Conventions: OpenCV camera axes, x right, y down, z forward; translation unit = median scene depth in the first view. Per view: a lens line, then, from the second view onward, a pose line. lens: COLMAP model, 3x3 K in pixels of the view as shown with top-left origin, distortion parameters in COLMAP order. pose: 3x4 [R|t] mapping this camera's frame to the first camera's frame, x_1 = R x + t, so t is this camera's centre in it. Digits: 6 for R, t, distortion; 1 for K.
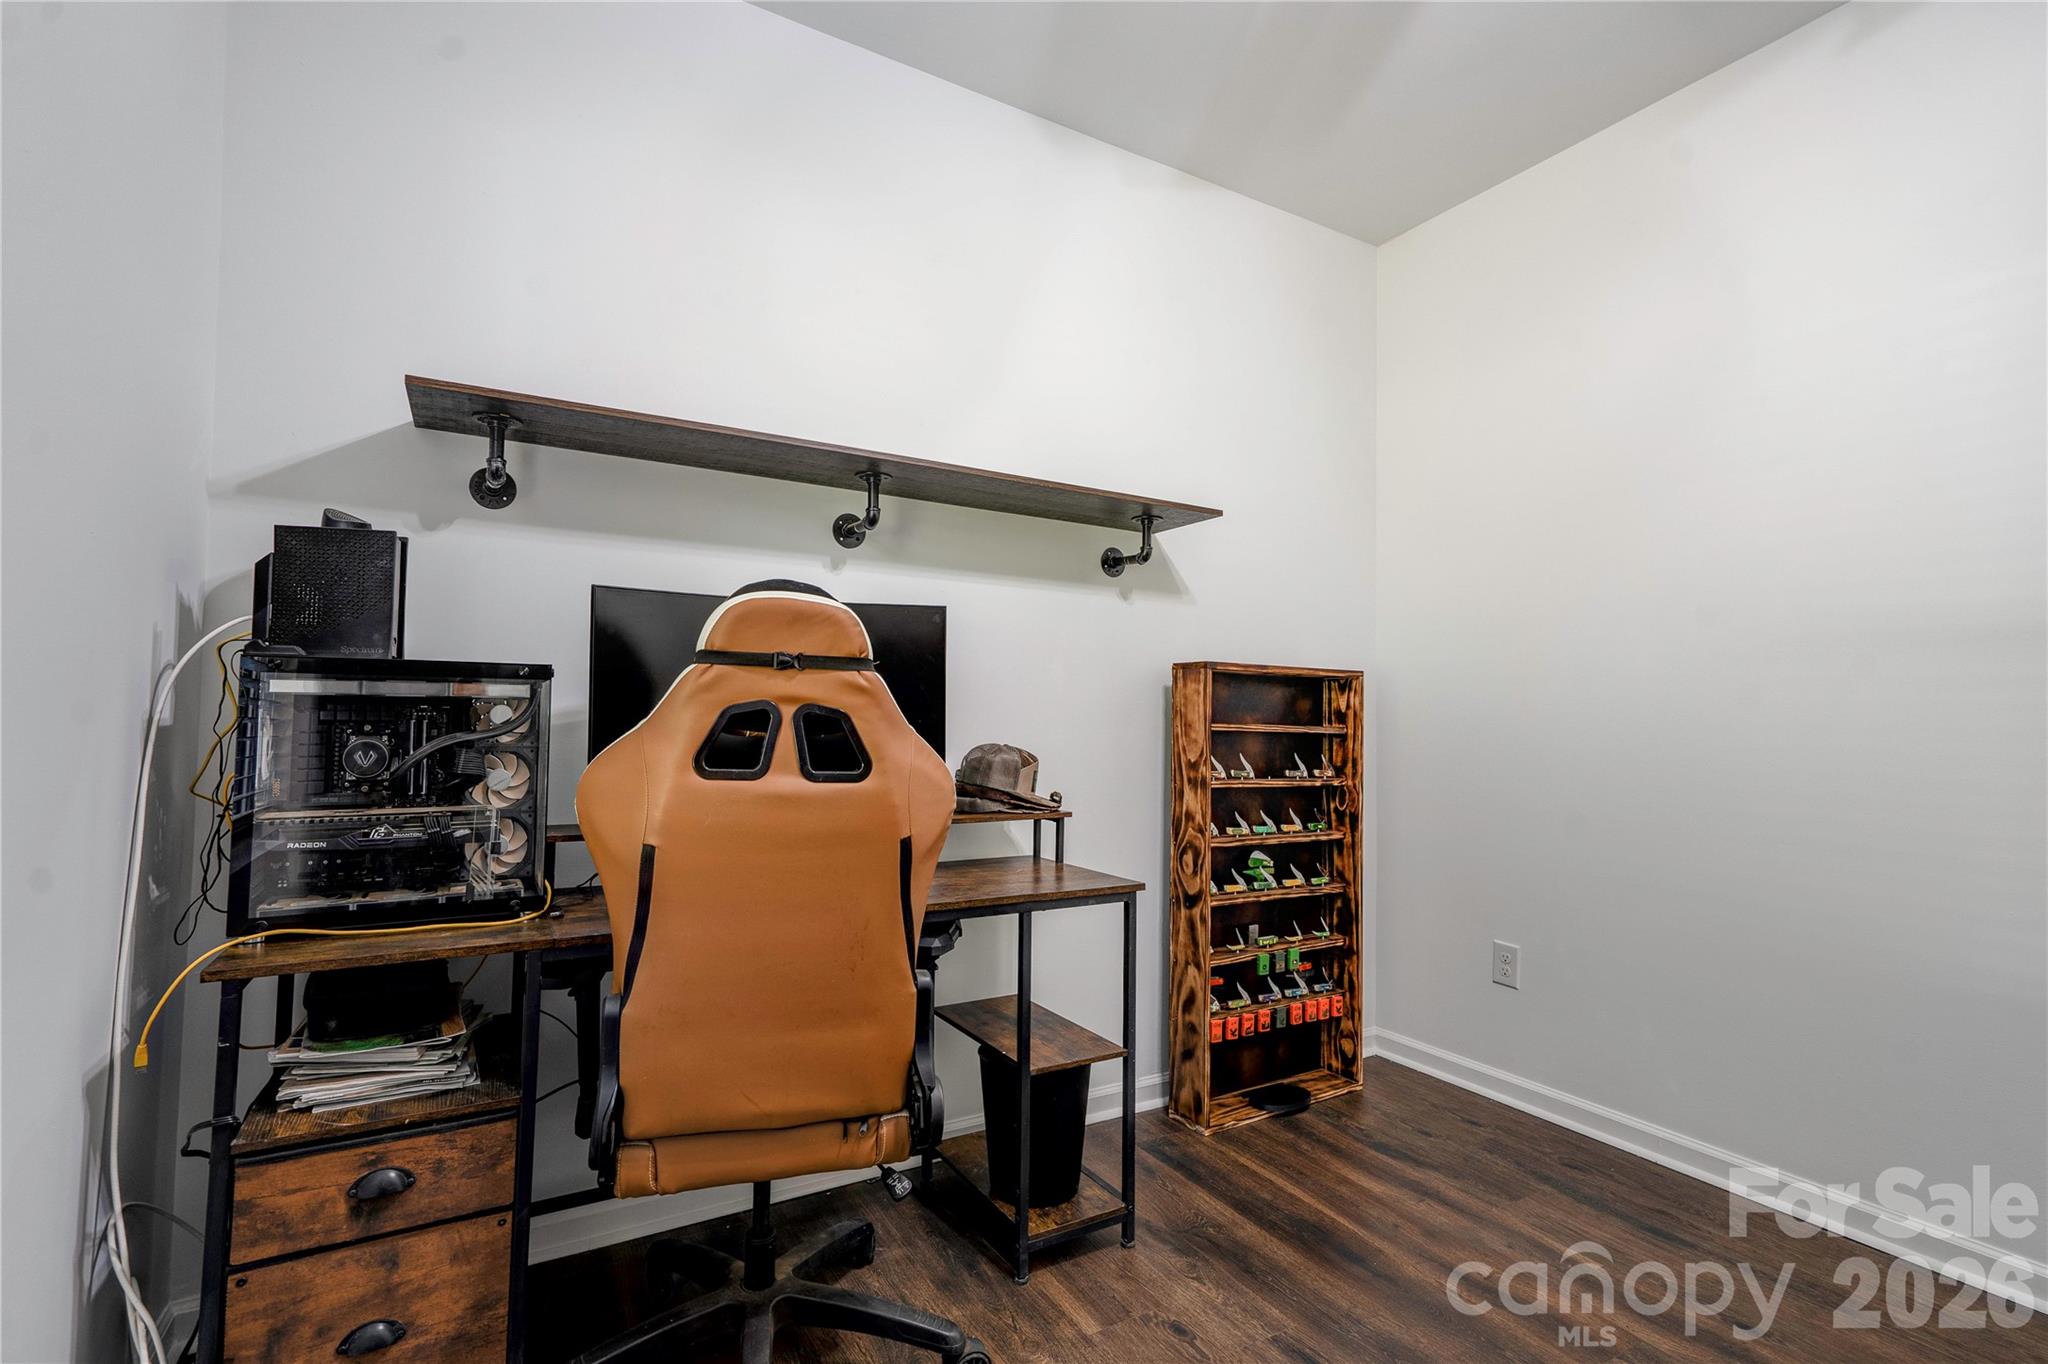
lens RADIAL K [[938.3, 0, 1019.6], [0, 938.3, 679.9], [0, 0, 1]] dist [-0.004004, 0.017375]
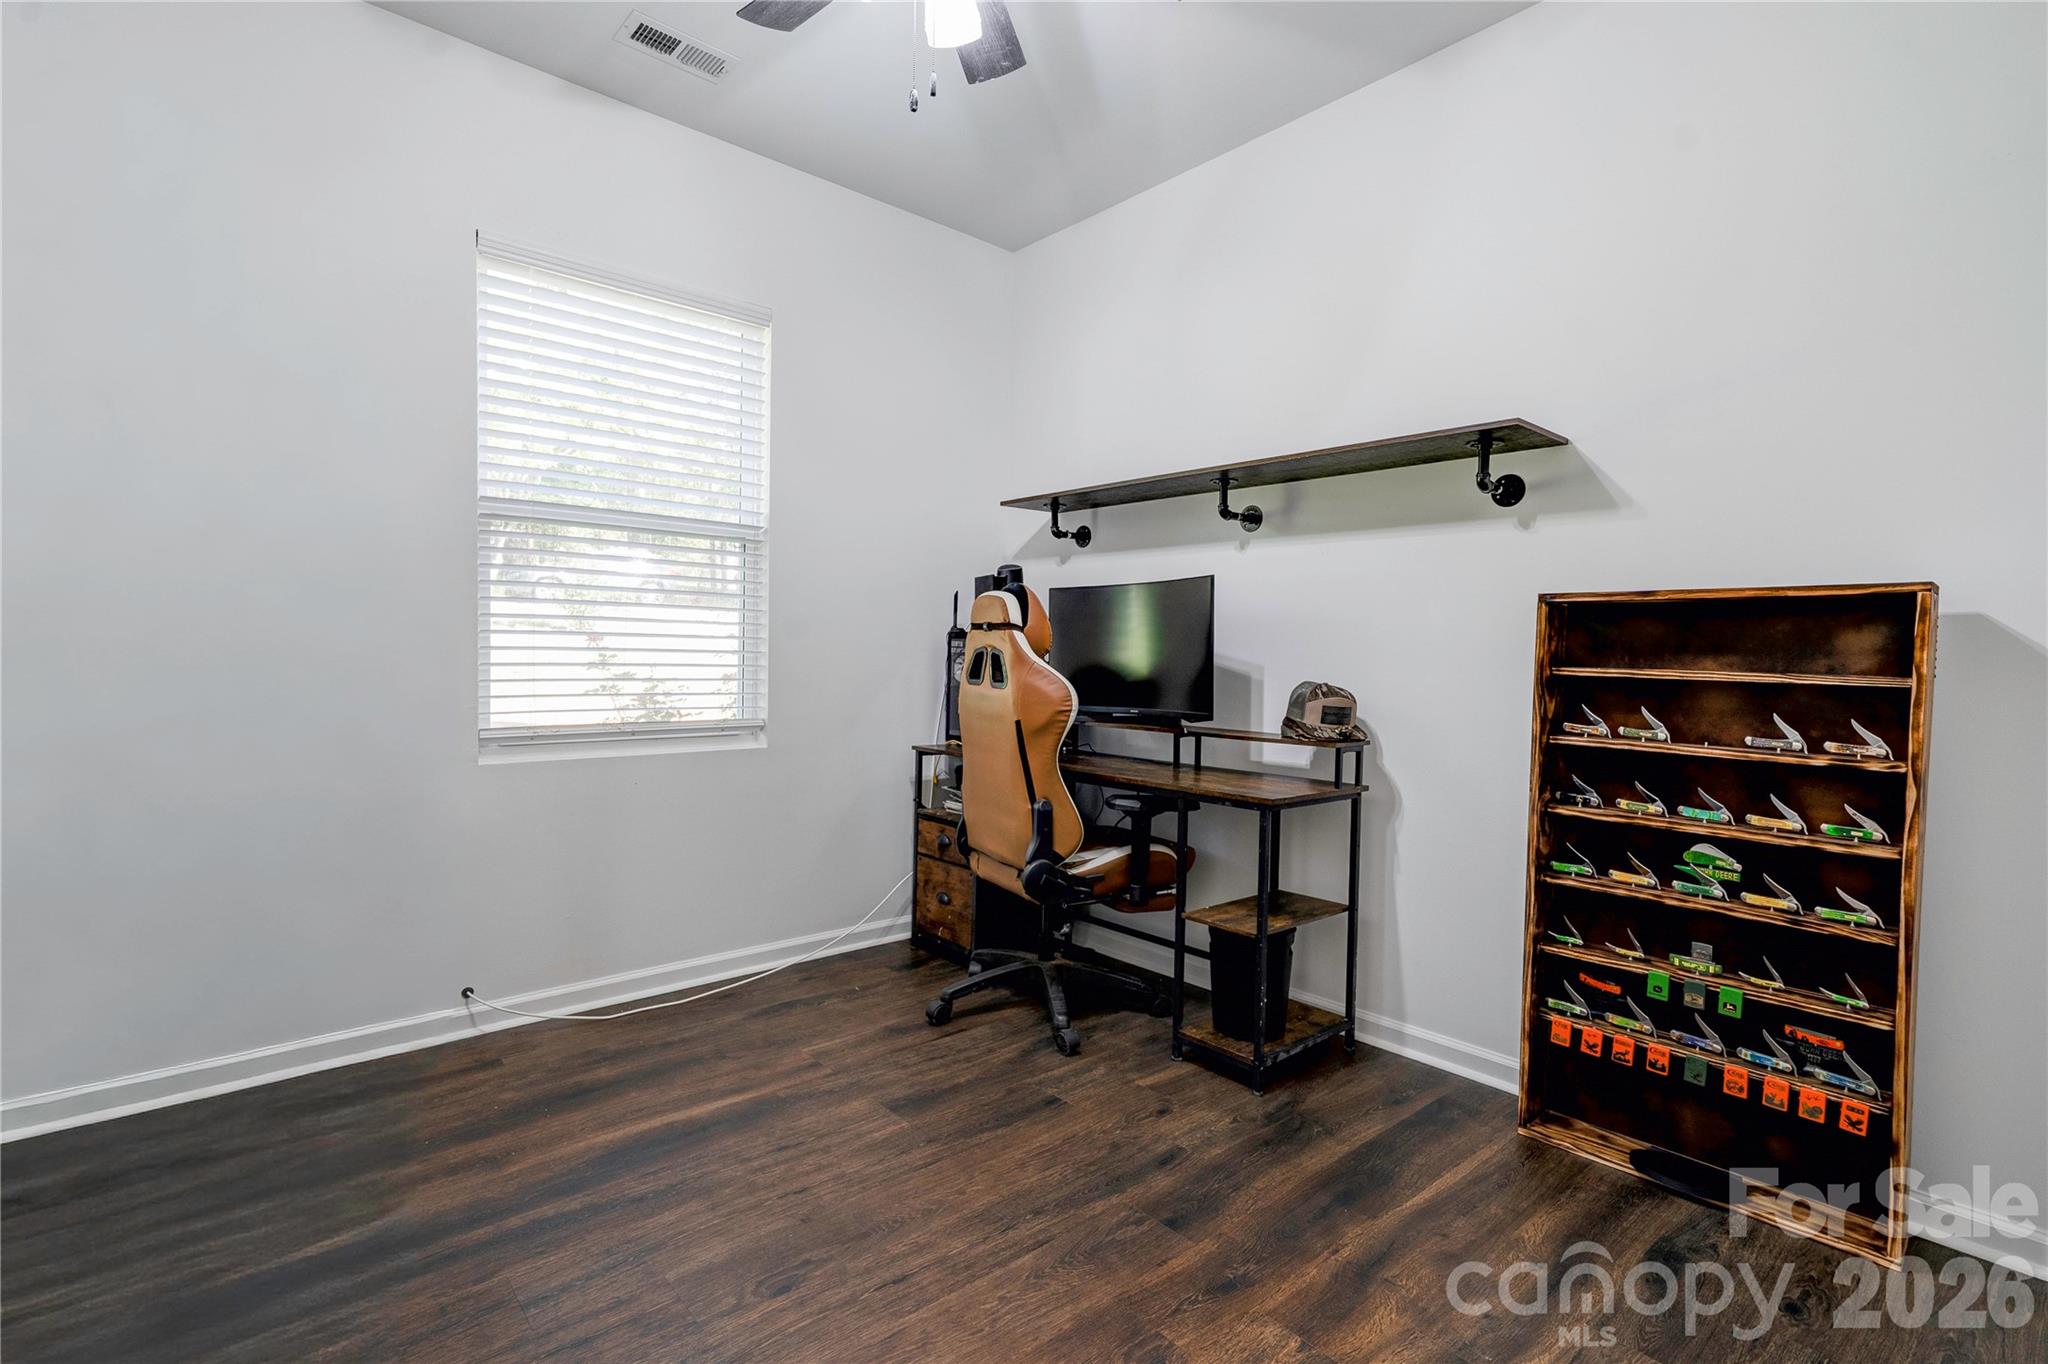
lens RADIAL K [[938.3, 0, 1019.6], [0, 938.3, 679.9], [0, 0, 1]] dist [-0.004004, 0.017375]
pose [[0.207379, 0.018992, -0.978076, 0.973040], [0.026043, 0.999350, 0.024927, 0.025345], [0.977914, -0.030641, 0.206749, 0.372224]]
